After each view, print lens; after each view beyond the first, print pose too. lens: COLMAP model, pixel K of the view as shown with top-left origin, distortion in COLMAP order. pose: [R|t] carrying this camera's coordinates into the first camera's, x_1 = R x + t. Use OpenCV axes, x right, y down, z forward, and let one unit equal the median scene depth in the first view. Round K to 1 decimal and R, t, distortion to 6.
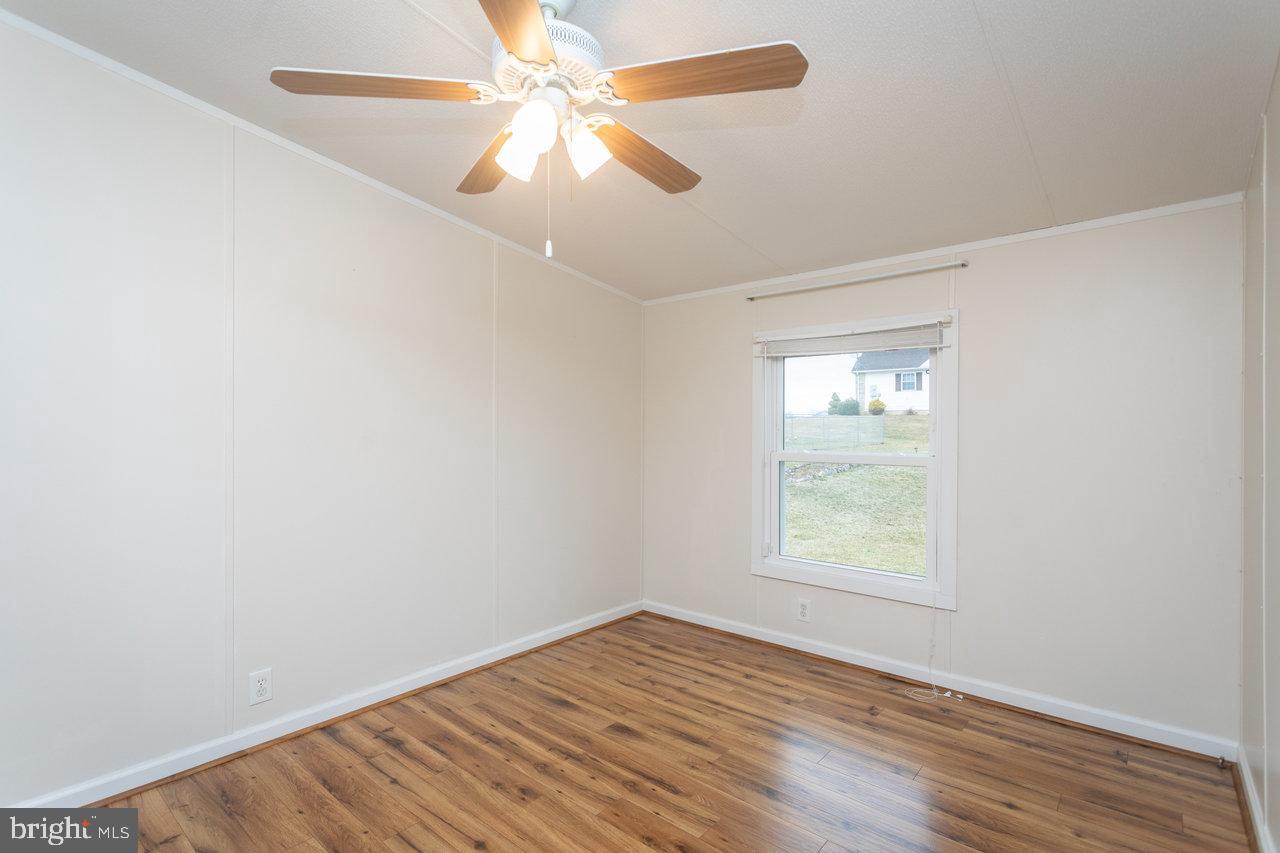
lens RADIAL K [[599.2, 0, 642.8], [0, 599.2, 436.7], [0, 0, 1]] dist [-0.000462, 0.000637]
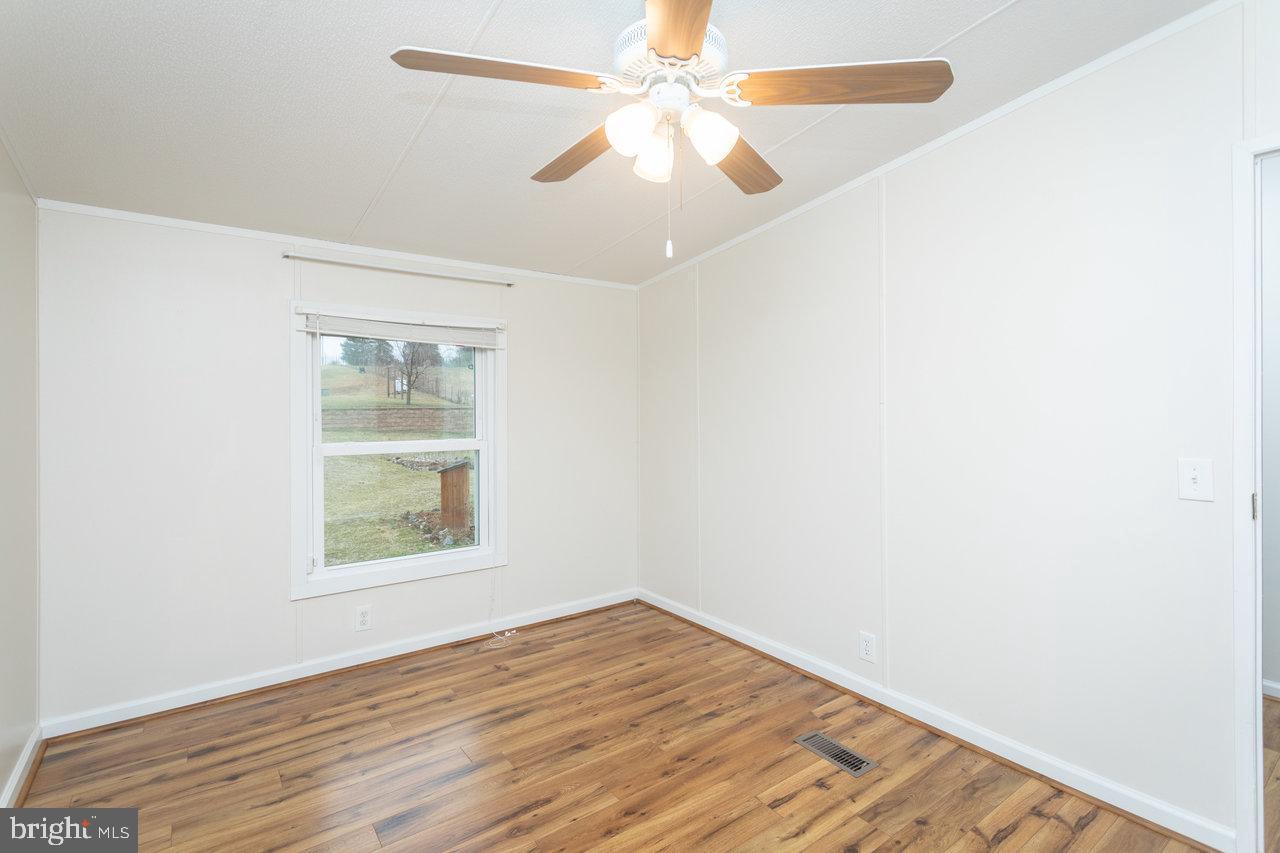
lens RADIAL K [[599.2, 0, 640.4], [0, 599.2, 403.4], [0, 0, 1]] dist [-0.000462, 0.000637]
pose [[0.227565, 0.001806, 0.973761, -0.615460], [0.012579, 0.999909, -0.004794, -0.030336], [-0.973682, 0.013340, 0.227522, 0.451341]]
